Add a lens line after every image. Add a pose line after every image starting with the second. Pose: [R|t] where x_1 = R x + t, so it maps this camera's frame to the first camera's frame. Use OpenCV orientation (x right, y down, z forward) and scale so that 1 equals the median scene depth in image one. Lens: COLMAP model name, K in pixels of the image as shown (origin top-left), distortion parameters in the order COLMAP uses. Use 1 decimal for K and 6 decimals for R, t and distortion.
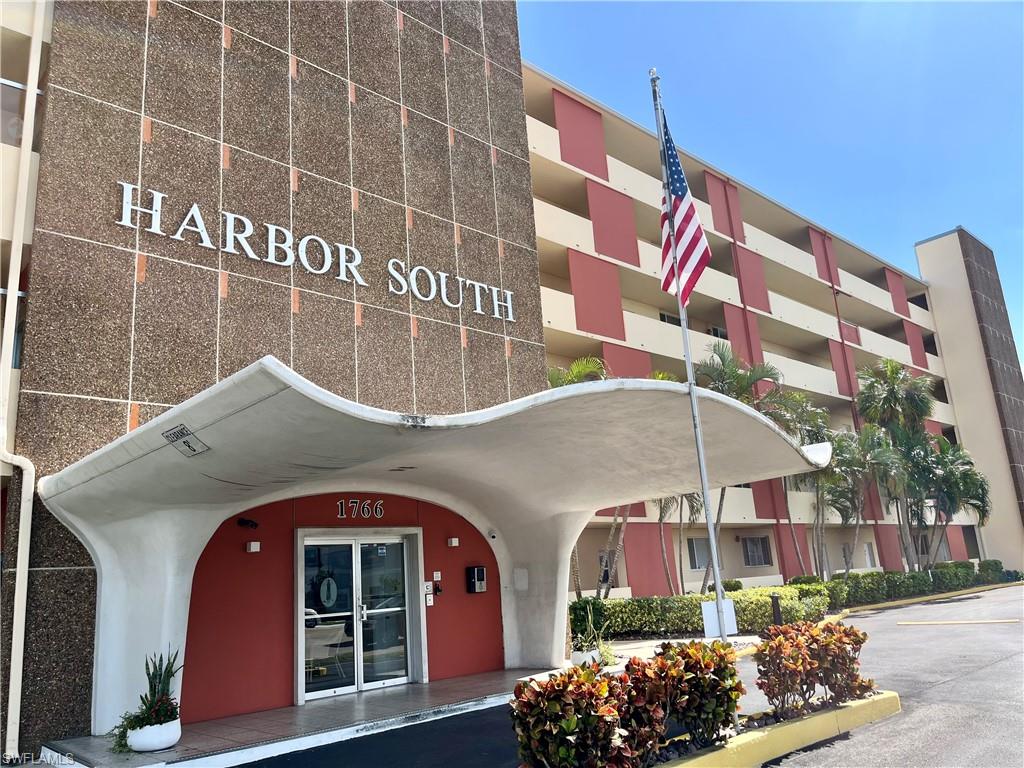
lens RADIAL K [[789.7, 0, 514.5], [0, 789.7, 386.2], [0, 0, 1]] dist [0.052601, -0.067130]
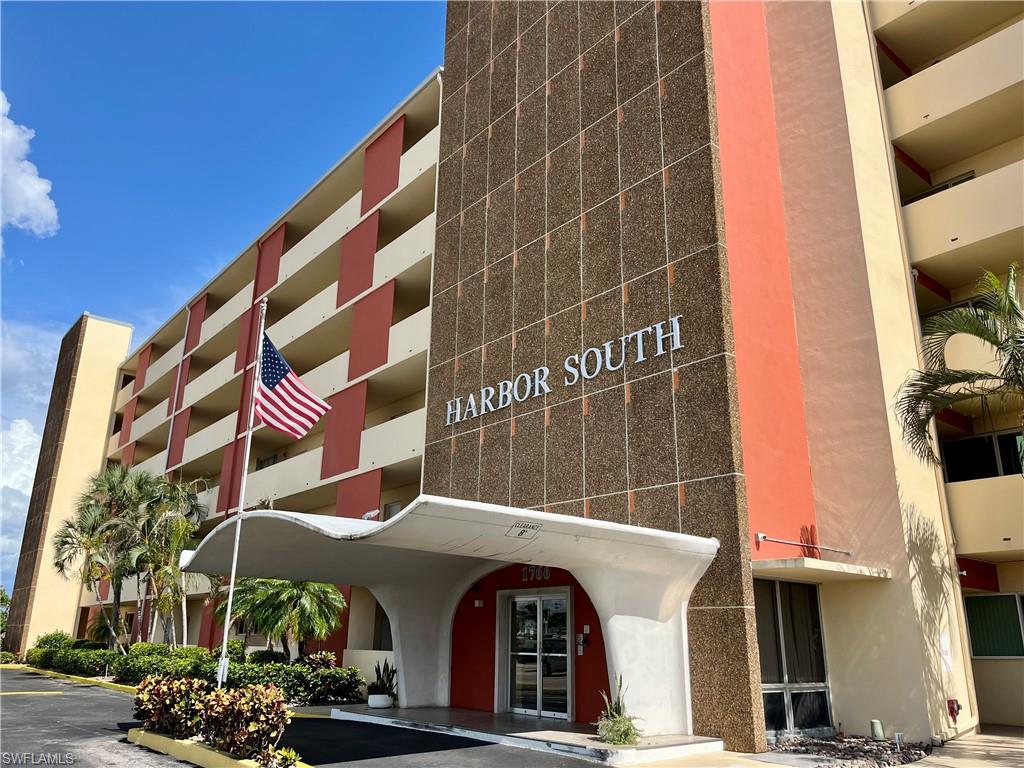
lens RADIAL K [[789.7, 0, 514.1], [0, 789.7, 384.1], [0, 0, 1]] dist [0.052601, -0.067130]
pose [[-0.080498, -0.243646, -0.966518, 1.063094], [0.232107, 0.938426, -0.255896, 0.175287], [0.969354, -0.244935, -0.018989, 0.992251]]
